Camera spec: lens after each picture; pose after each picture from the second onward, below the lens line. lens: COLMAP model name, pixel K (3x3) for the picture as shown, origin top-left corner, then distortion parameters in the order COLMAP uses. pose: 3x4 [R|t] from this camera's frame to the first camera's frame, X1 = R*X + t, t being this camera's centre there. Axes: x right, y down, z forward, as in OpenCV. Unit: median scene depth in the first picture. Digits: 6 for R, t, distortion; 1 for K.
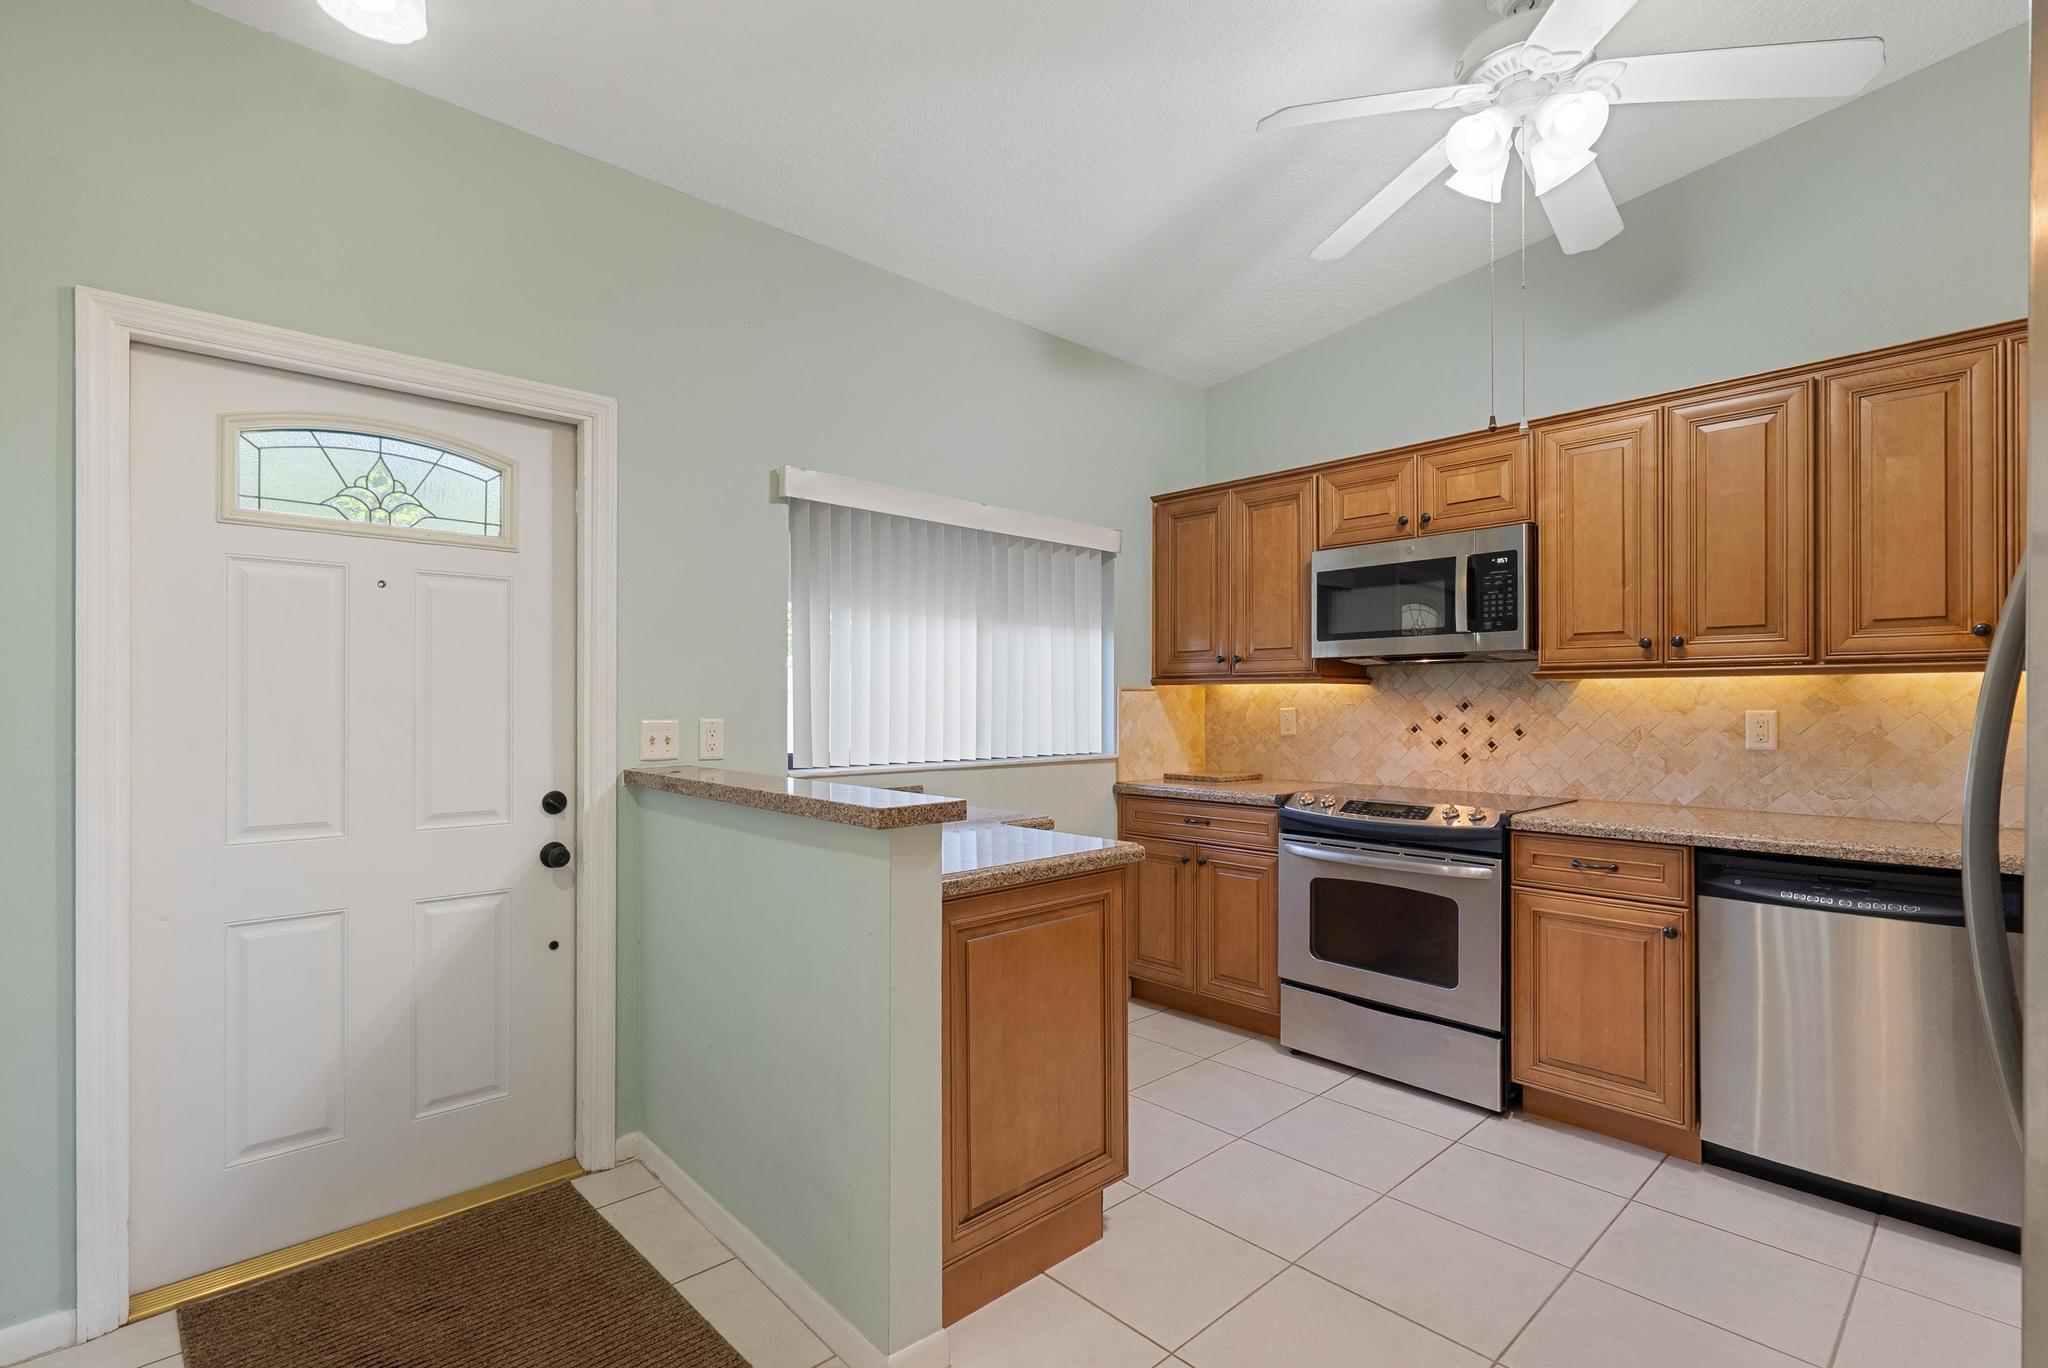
lens RADIAL K [[935.0, 0, 1005.4], [0, 935.0, 703.8], [0, 0, 1]] dist [0.000029, -0.002015]
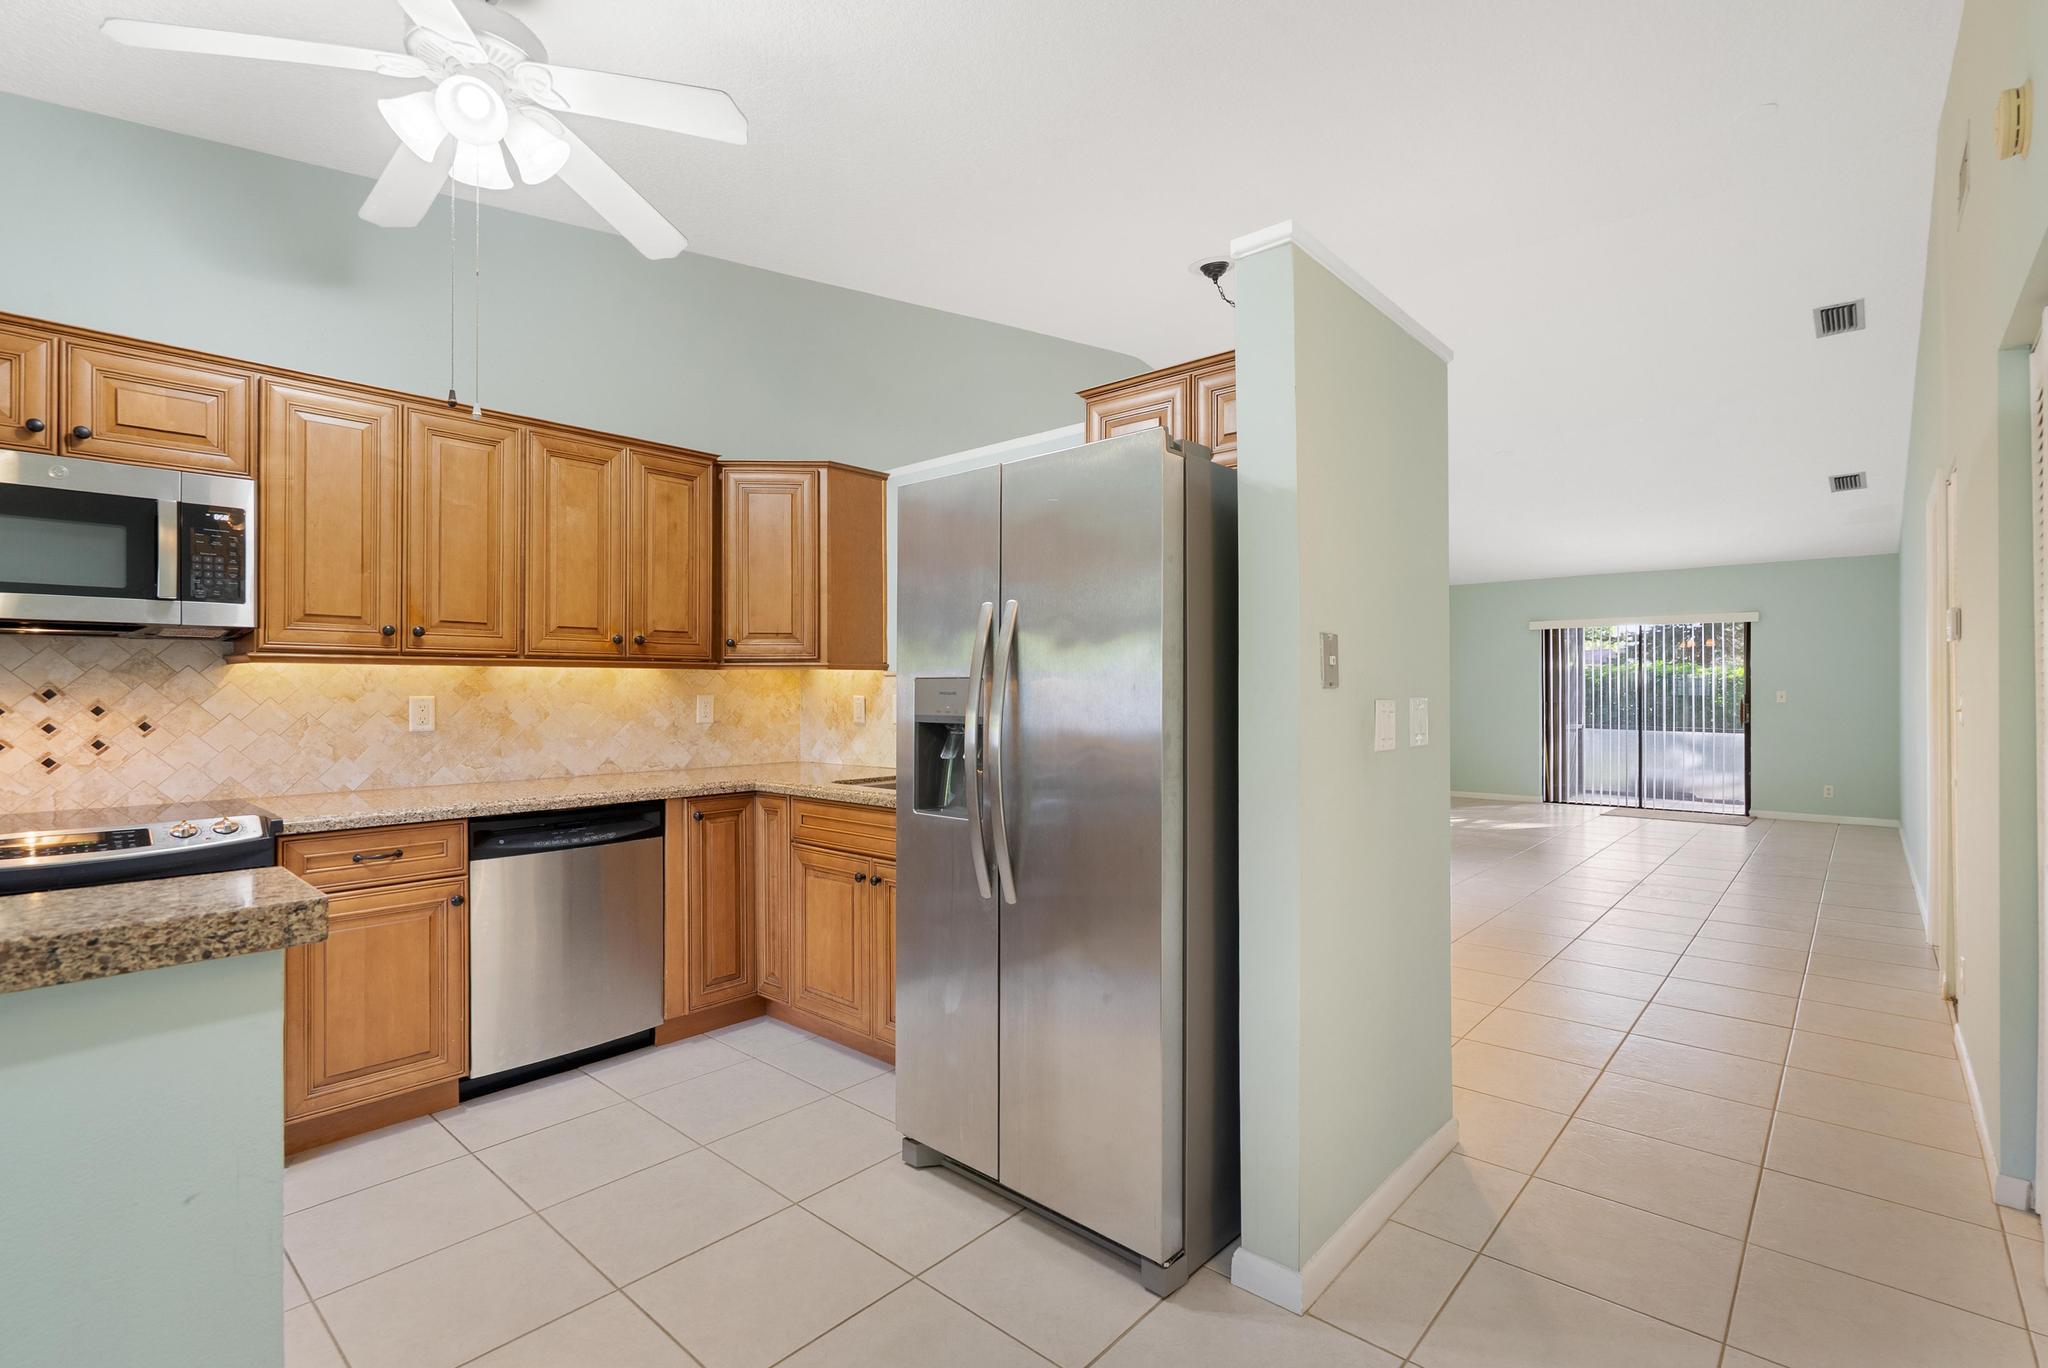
lens RADIAL K [[935.0, 0, 1020.7], [0, 935.0, 689.4], [0, 0, 1]] dist [0.000029, -0.002015]
pose [[-0.093649, 0.001046, 0.995605, -0.404993], [0.004302, 0.999991, -0.000646, 0.002865], [-0.995596, 0.004223, -0.093653, 0.421060]]
